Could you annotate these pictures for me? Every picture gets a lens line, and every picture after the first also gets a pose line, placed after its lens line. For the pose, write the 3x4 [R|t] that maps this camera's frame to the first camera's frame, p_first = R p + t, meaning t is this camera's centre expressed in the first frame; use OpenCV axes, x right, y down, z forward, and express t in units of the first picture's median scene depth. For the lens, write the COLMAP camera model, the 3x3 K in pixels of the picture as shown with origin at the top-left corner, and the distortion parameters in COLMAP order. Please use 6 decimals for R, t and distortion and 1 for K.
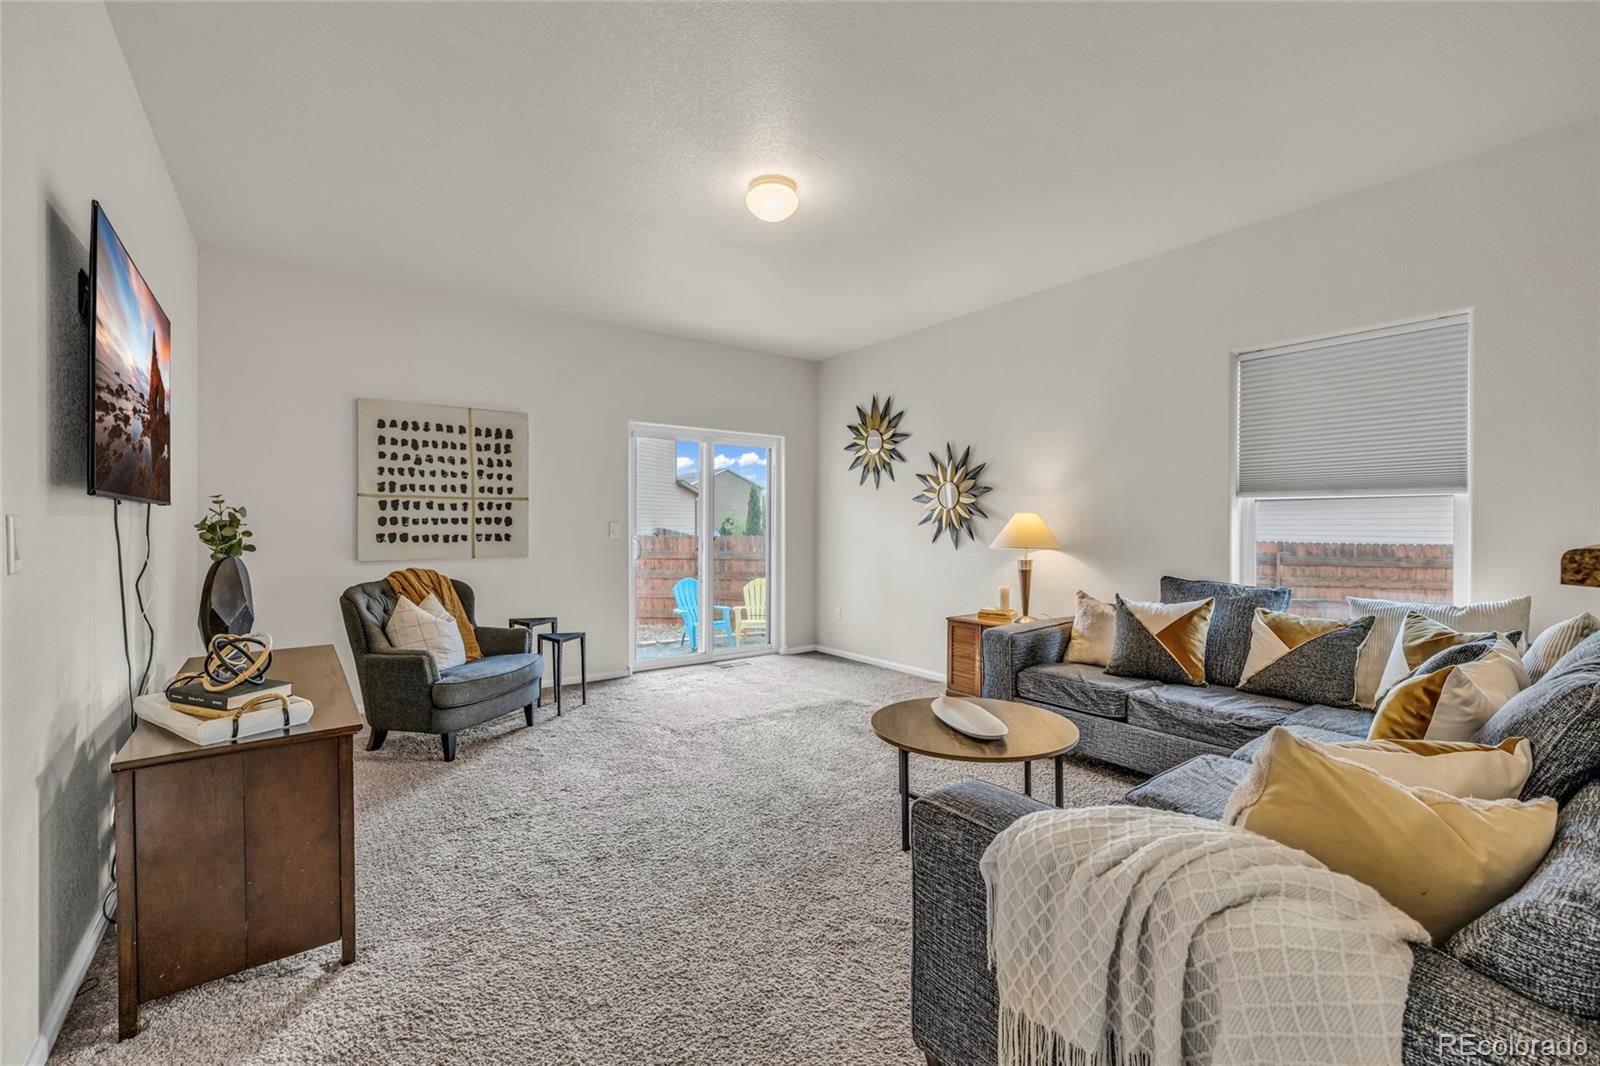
lens RADIAL K [[672.5, 0, 799.2], [0, 672.5, 529.9], [0, 0, 1]] dist [-0.000419, 0.000233]
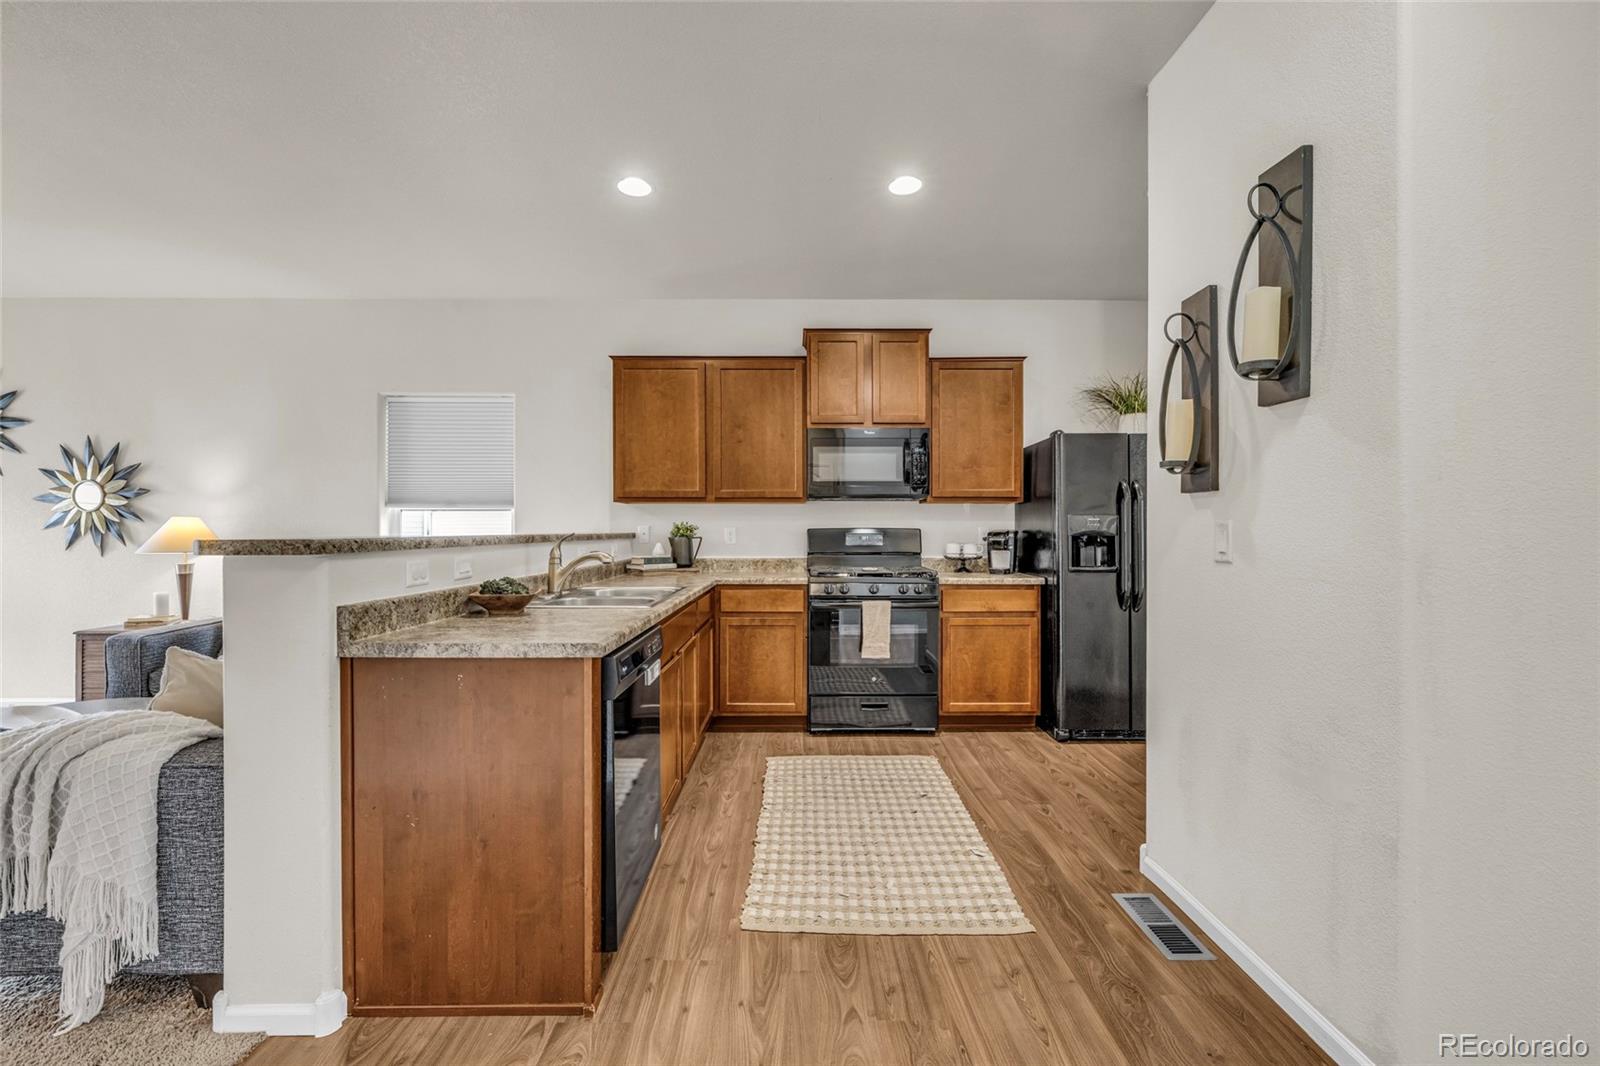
lens RADIAL K [[672.5, 0, 799.2], [0, 672.5, 529.9], [0, 0, 1]] dist [-0.000419, 0.000233]
pose [[0.588909, -0.002392, 0.808196, 0.059586], [0.006644, 0.999976, -0.001881, 0.001850], [-0.808172, 0.006477, 0.588911, -0.291209]]
